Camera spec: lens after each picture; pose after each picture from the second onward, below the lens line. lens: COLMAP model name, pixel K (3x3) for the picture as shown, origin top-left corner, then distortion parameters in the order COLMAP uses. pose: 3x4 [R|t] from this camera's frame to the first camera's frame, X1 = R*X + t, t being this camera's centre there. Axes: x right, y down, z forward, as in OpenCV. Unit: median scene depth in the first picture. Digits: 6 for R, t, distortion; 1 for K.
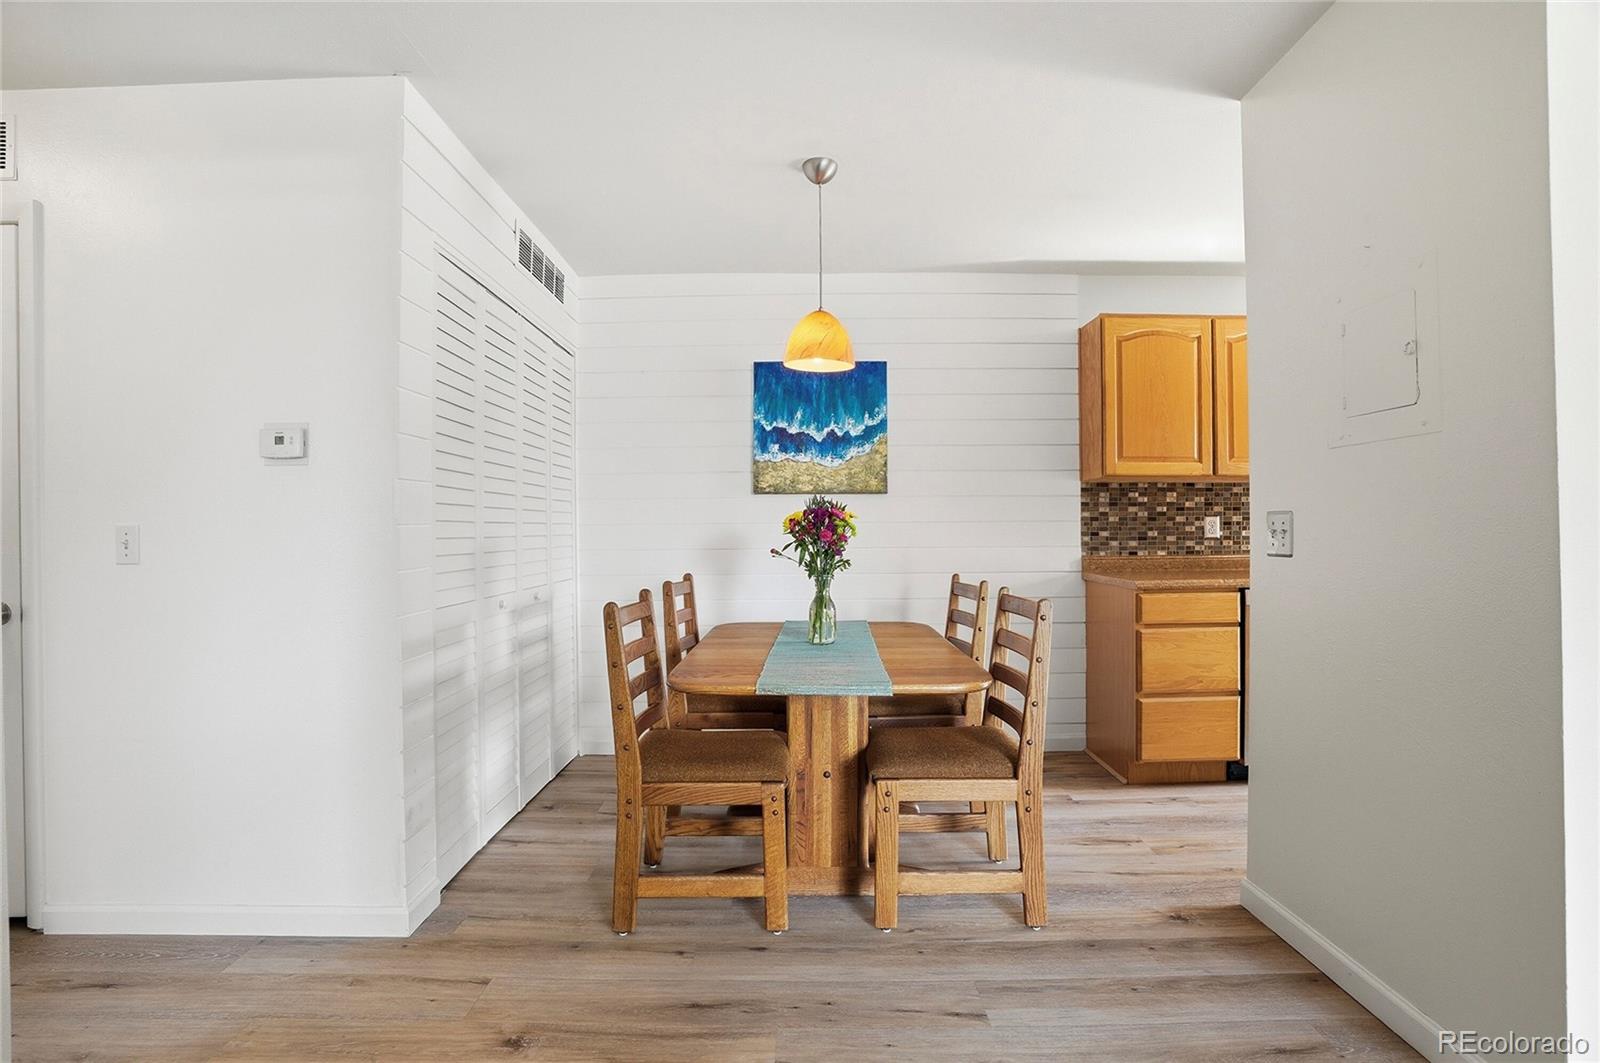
lens RADIAL K [[750.7, 0, 804.3], [0, 750.7, 528.7], [0, 0, 1]] dist [-0.003044, 0.000851]
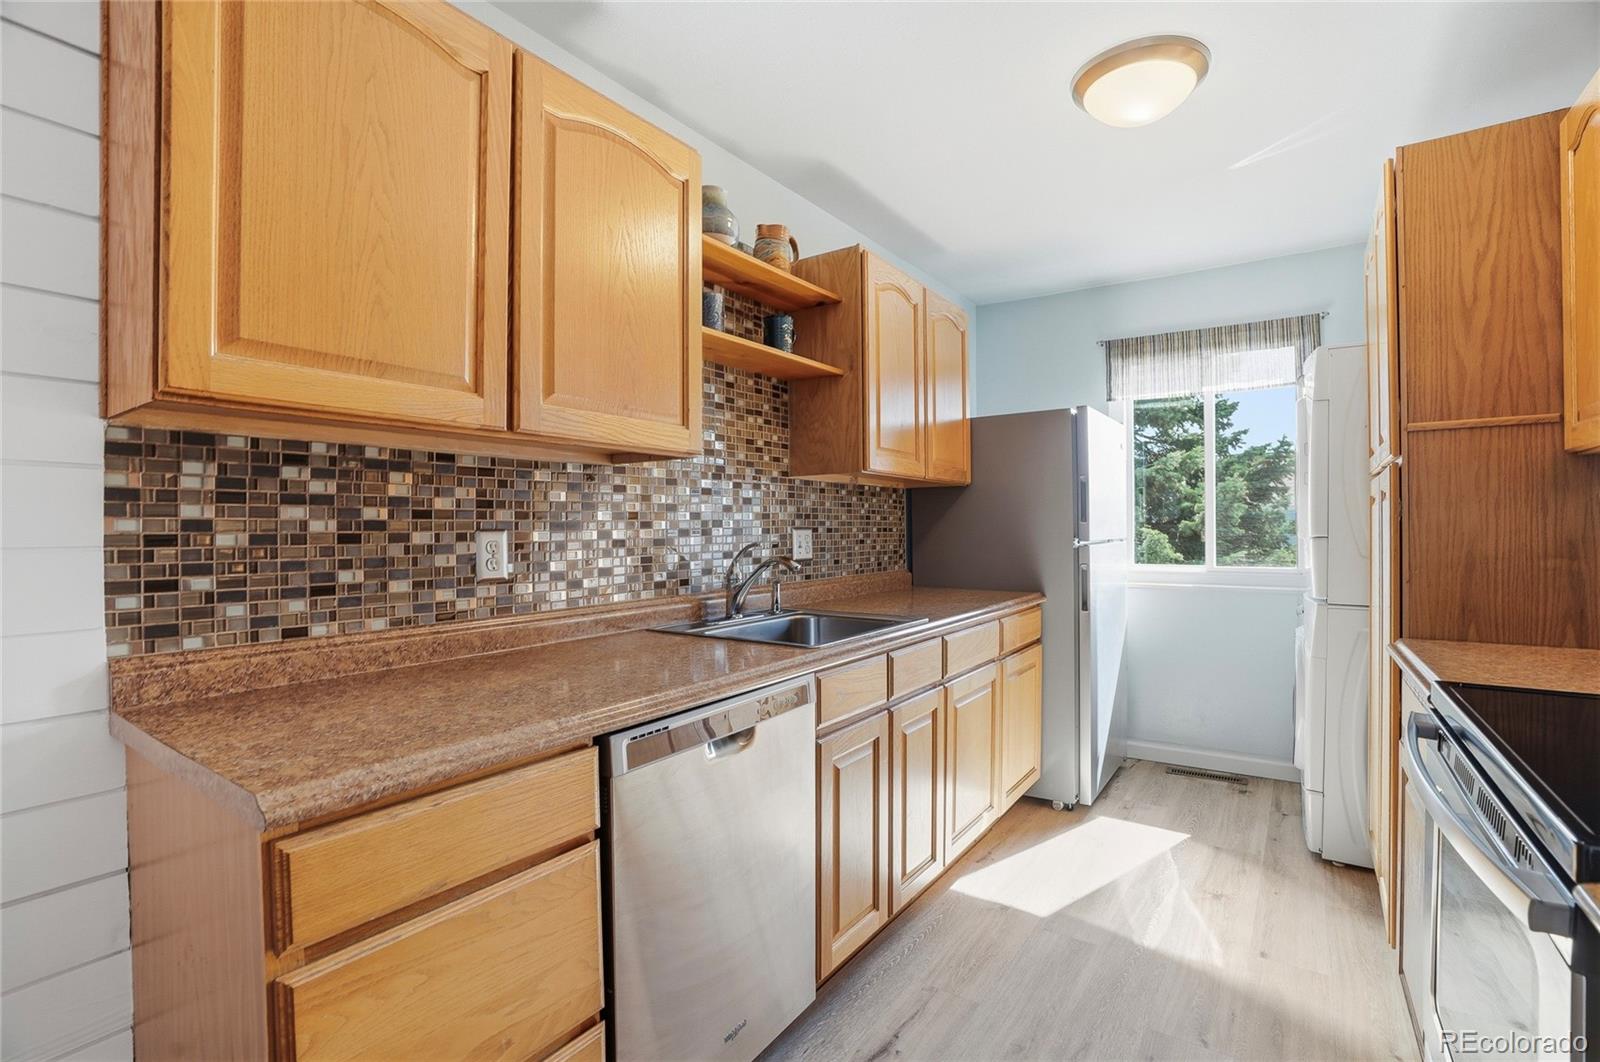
lens RADIAL K [[750.7, 0, 804.3], [0, 750.7, 528.2], [0, 0, 1]] dist [-0.003044, 0.000851]
pose [[0.574795, 0.001599, 0.818296, 0.282382], [0.008656, 0.999930, -0.008035, -0.013254], [-0.818252, 0.011702, 0.574741, 0.587017]]
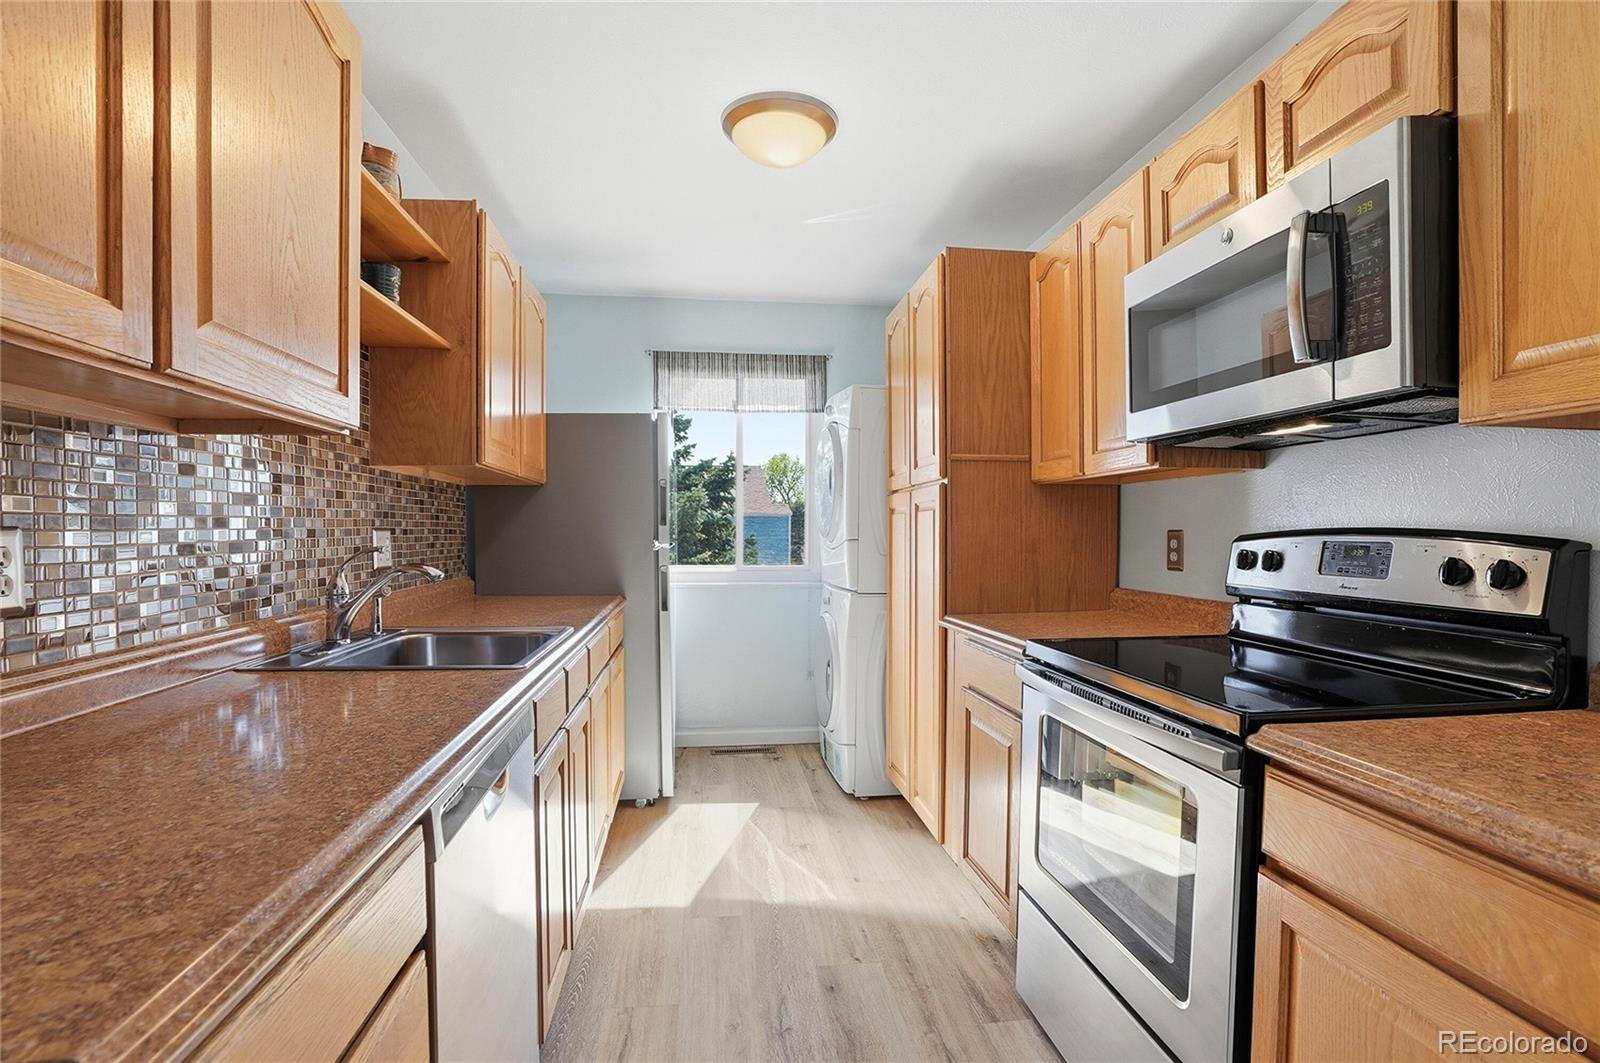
lens RADIAL K [[780.1, 0, 793.9], [0, 780.1, 538.8], [0, 0, 1]] dist [-0.054934, 0.072706]
pose [[-0.084190, -0.006030, 0.996431, 0.241687], [0.005922, 0.999961, 0.006552, -0.013653], [-0.996432, 0.006453, -0.084151, 0.737191]]
